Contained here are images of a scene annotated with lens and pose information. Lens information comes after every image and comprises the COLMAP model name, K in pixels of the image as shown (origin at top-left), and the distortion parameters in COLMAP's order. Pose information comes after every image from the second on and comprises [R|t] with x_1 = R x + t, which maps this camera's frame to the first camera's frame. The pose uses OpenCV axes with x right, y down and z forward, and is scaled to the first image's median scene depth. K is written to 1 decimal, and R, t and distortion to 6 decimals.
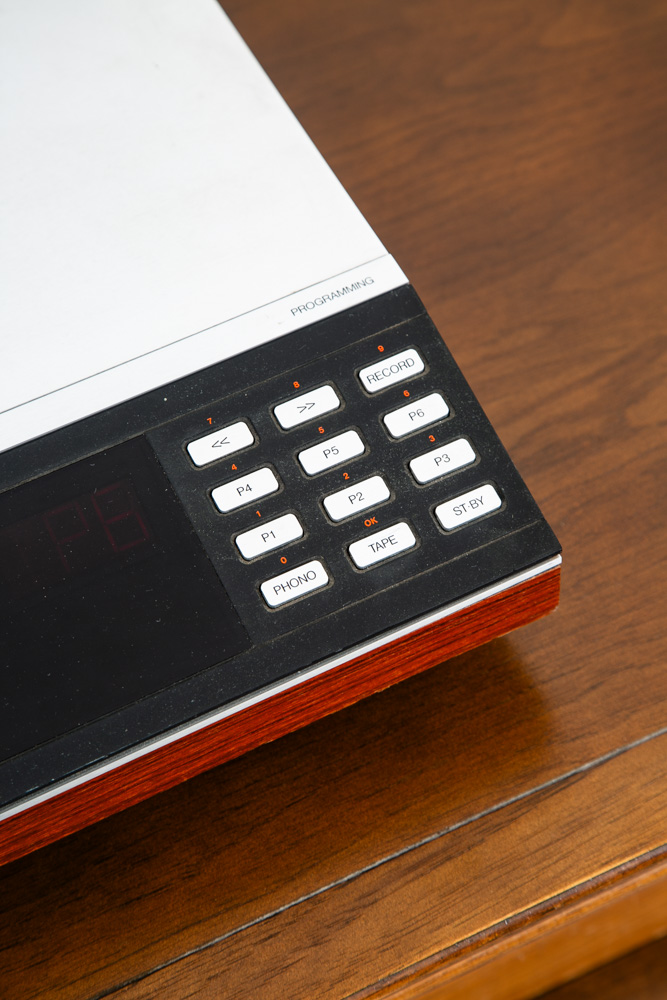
lens RADIAL K [[2416.7, 0, 334.0], [0, 2416.7, 507.4], [0, 0, 1]] dist [0.321363, 0.000000]
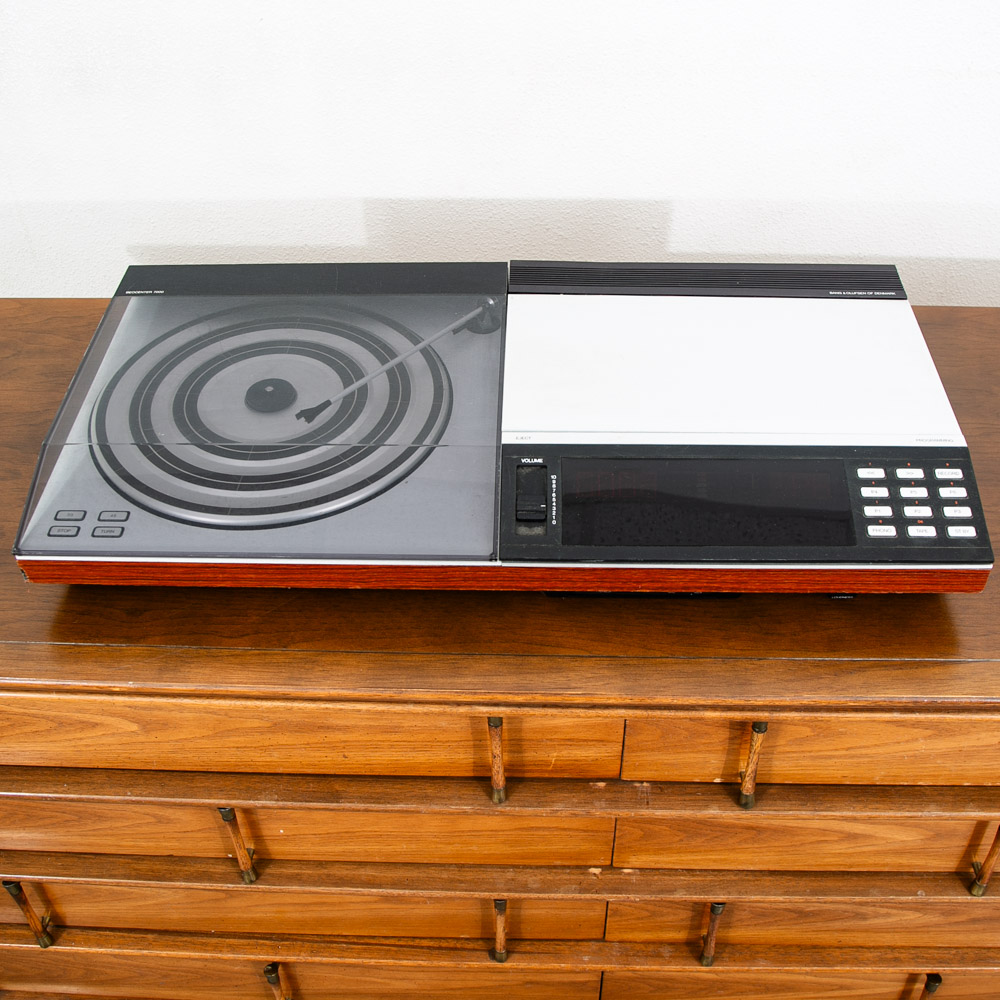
lens RADIAL K [[1203.7, 0, 526.0], [0, 1203.7, 485.6], [0, 0, 1]] dist [-0.092698, 0.000000]
pose [[0.886526, 0.341488, -0.312181, 0.024976], [-0.396558, 0.908403, -0.132457, 0.282674], [0.238354, 0.241224, 0.940743, -0.213282]]
